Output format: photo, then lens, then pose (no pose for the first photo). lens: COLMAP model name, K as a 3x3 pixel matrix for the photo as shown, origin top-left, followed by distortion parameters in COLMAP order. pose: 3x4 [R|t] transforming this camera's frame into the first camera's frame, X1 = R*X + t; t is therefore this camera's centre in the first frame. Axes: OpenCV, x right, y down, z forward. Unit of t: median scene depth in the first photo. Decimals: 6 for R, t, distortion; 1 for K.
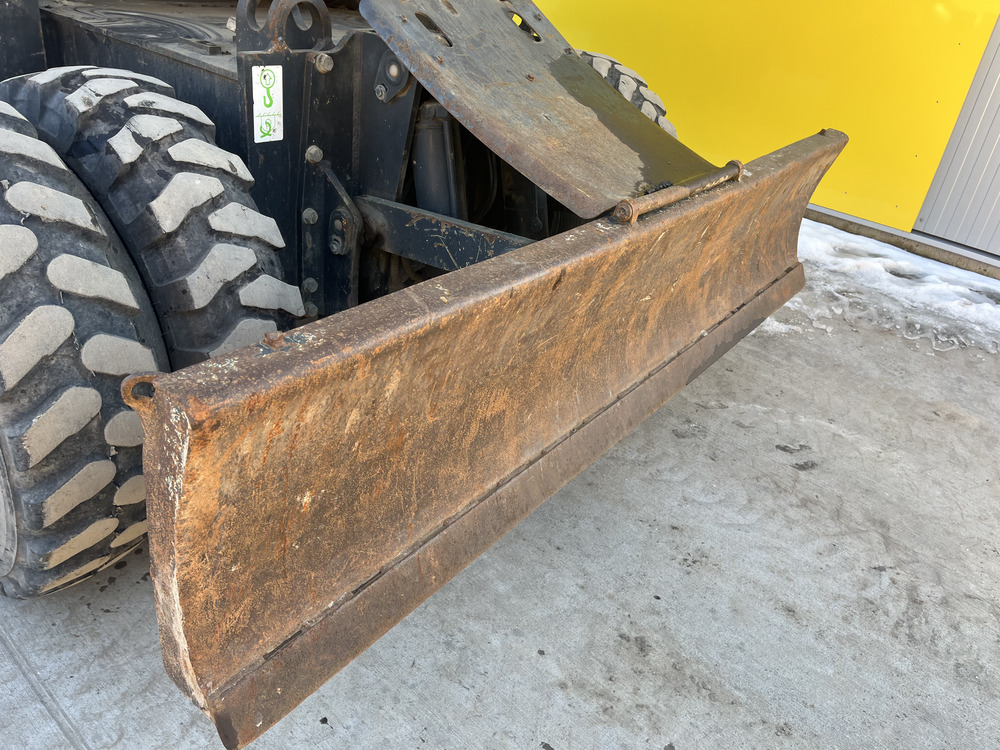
lens RADIAL K [[753.2, 0, 488.0], [0, 753.2, 369.6], [0, 0, 1]] dist [0.068000, -0.092412]
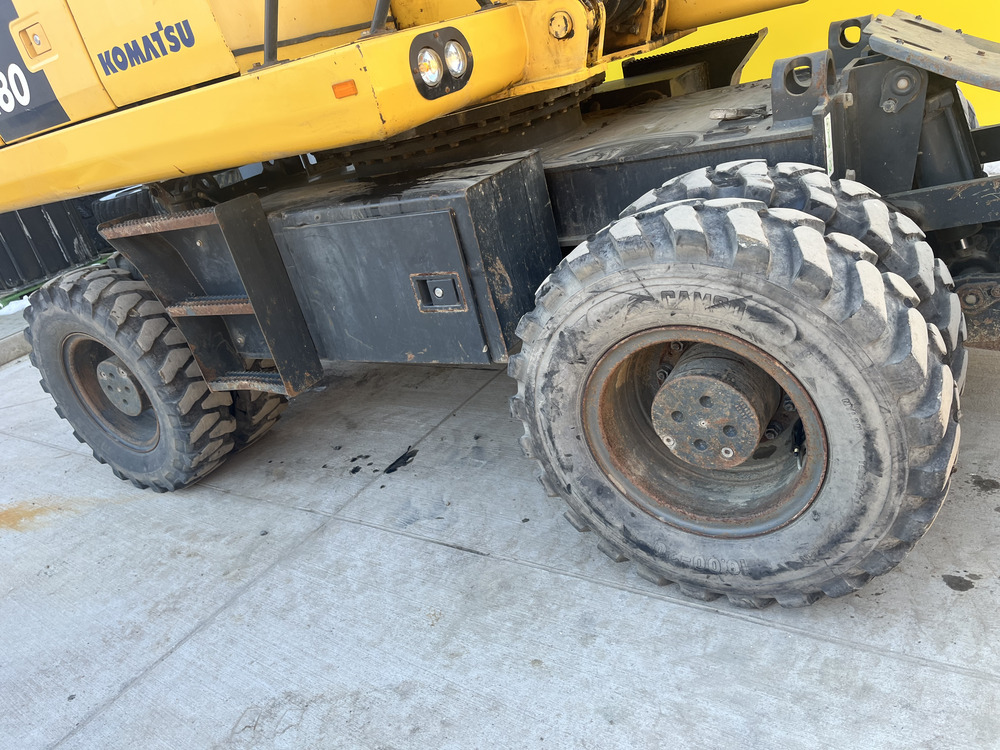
lens RADIAL K [[753.2, 0, 506.6], [0, 753.2, 378.1], [0, 0, 1]] dist [0.068000, -0.092412]
pose [[0.927132, -0.373454, -0.030946, -0.843376], [0.368003, 0.922951, -0.112855, -0.057526], [0.070708, 0.093244, 0.993129, -0.201401]]
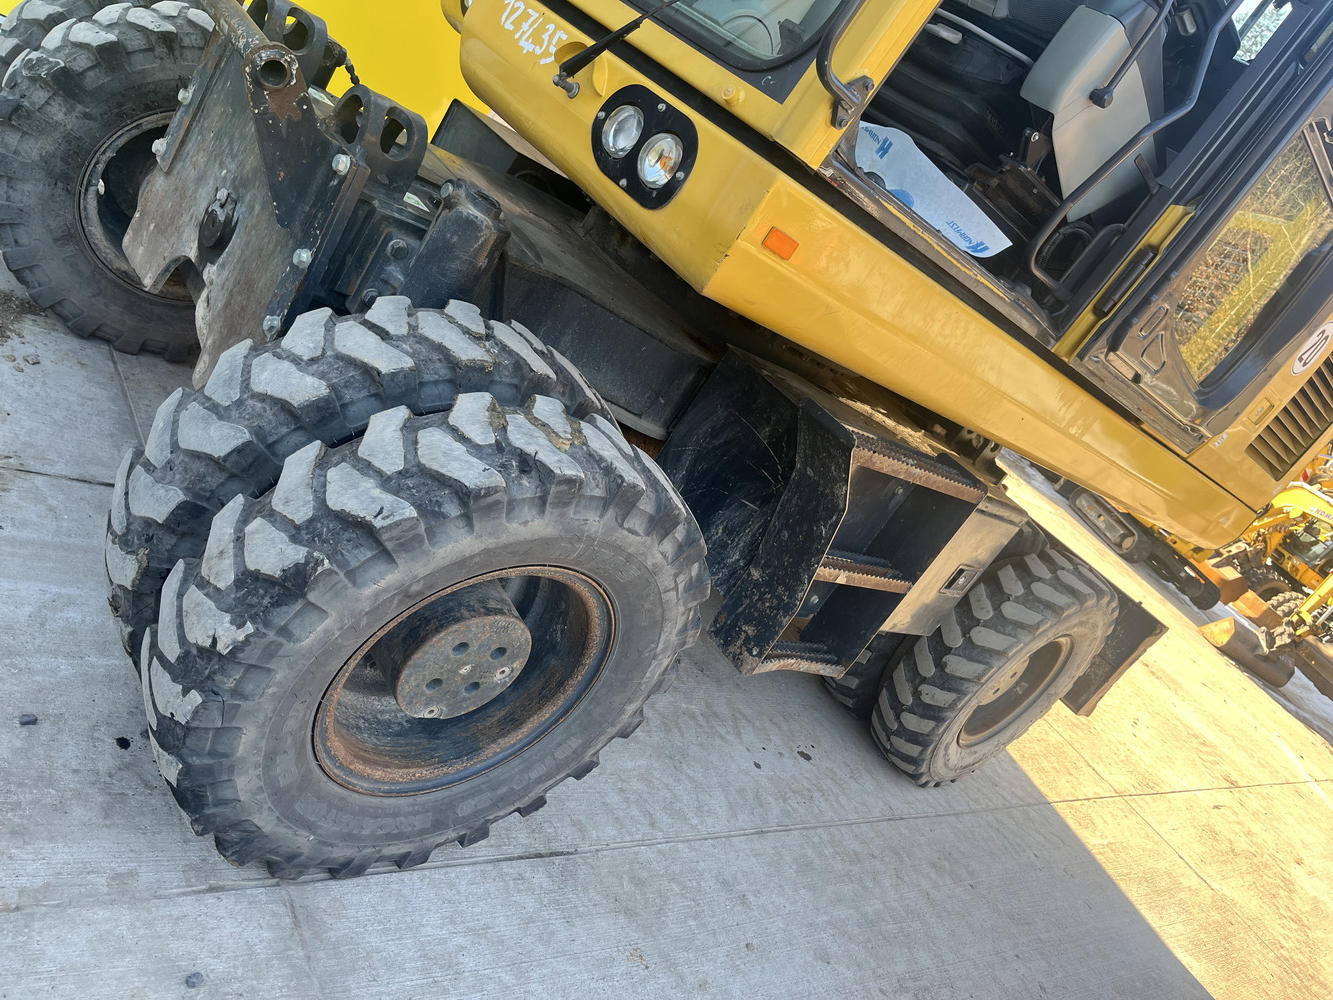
lens RADIAL K [[1004.0, 0, 678.1], [0, 1004.0, 493.3], [0, 0, 1]] dist [0.068000, -0.092412]
pose [[0.223509, -0.354519, 0.907943, -2.126062], [-0.037604, 0.927678, 0.371482, -0.926132], [-0.973976, -0.117172, 0.194013, 0.882539]]
